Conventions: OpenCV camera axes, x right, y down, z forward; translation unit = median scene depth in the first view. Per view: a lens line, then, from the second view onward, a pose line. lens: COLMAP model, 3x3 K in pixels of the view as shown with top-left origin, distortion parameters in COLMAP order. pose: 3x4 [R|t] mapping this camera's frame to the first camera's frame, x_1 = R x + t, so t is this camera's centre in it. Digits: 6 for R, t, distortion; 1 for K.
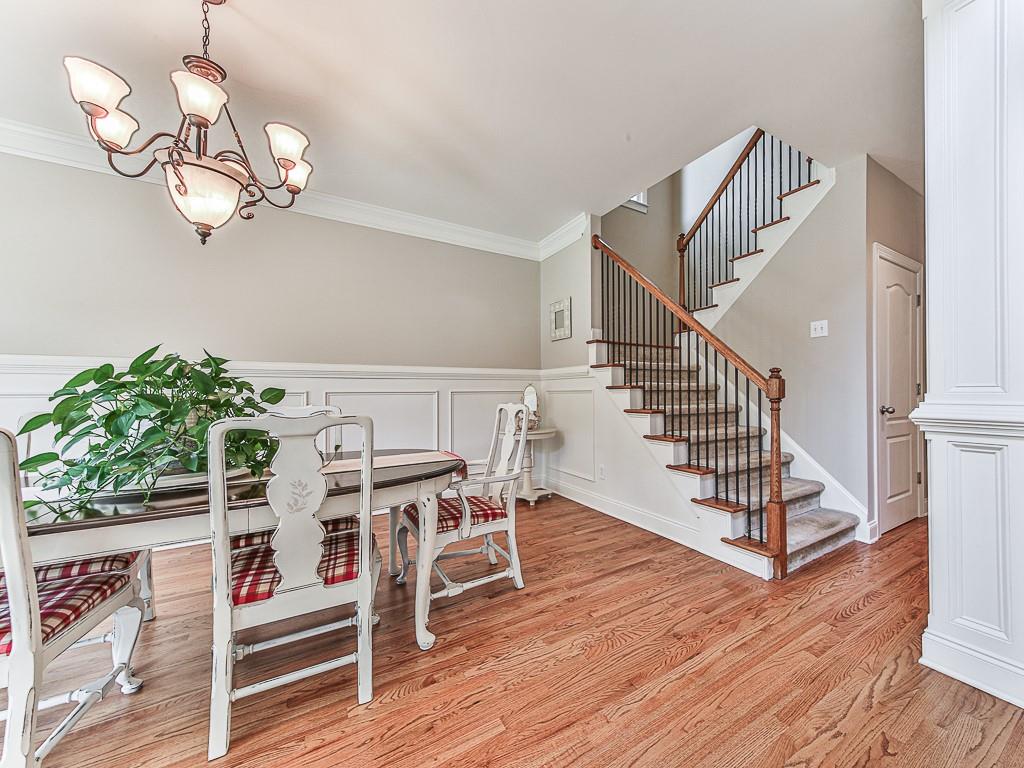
lens RADIAL K [[474.4, 0, 512.0], [0, 474.4, 384.0], [0, 0, 1]] dist [0.000031, -0.000140]
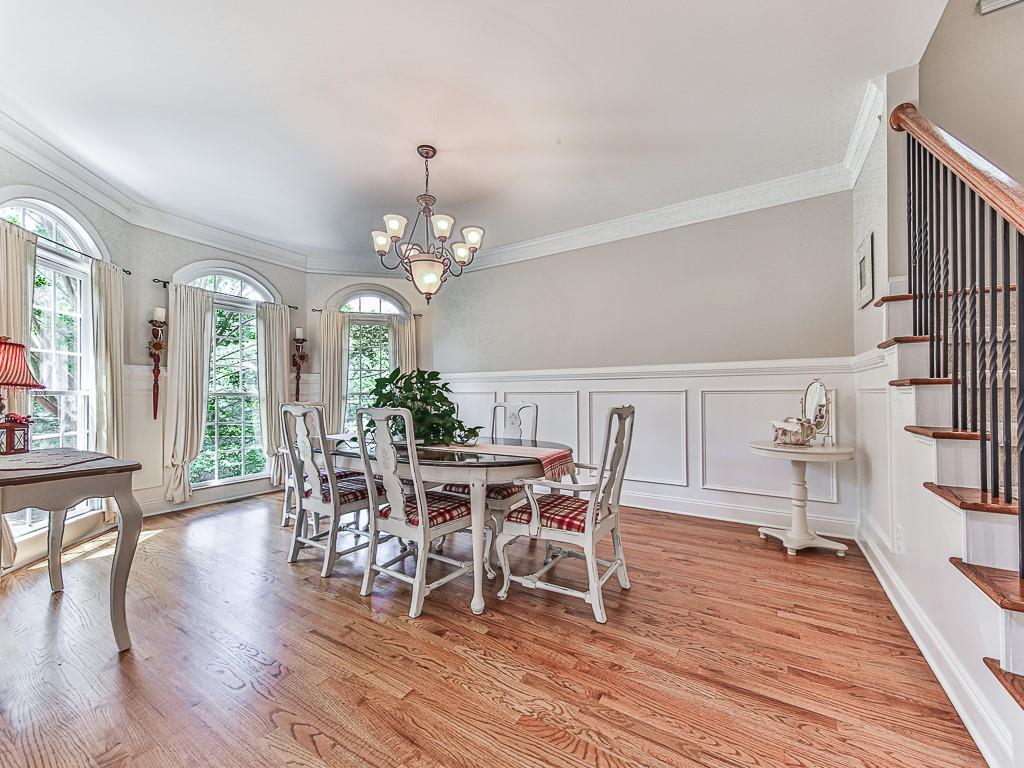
lens RADIAL K [[404.9, 0, 516.0], [0, 404.9, 385.7], [0, 0, 1]] dist [0.002965, -0.000019]
pose [[0.383991, -0.012879, -0.923247, 0.596000], [0.018735, 0.999806, -0.006155, 0.006588], [0.923147, -0.014934, 0.384158, 0.549128]]
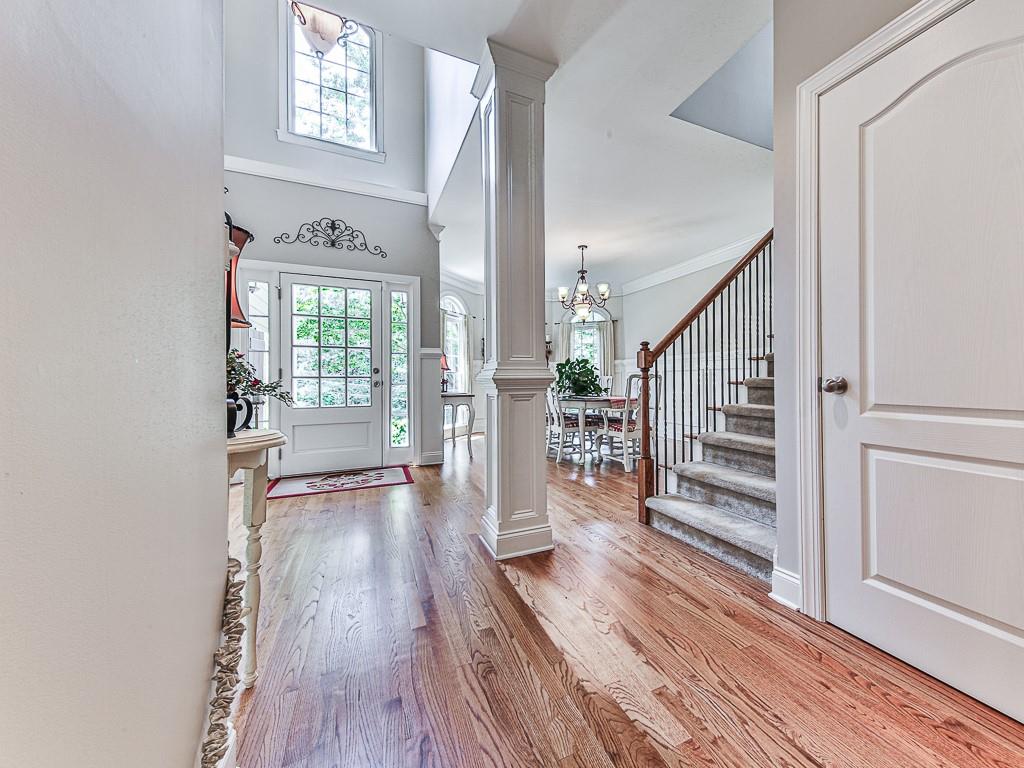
lens RADIAL K [[404.9, 0, 516.0], [0, 404.9, 385.7], [0, 0, 1]] dist [0.002965, -0.000019]
pose [[-0.283338, 0.020731, -0.958796, 1.560732], [0.023715, 0.999612, 0.014605, 0.051586], [0.958727, -0.018600, -0.283719, 0.977460]]
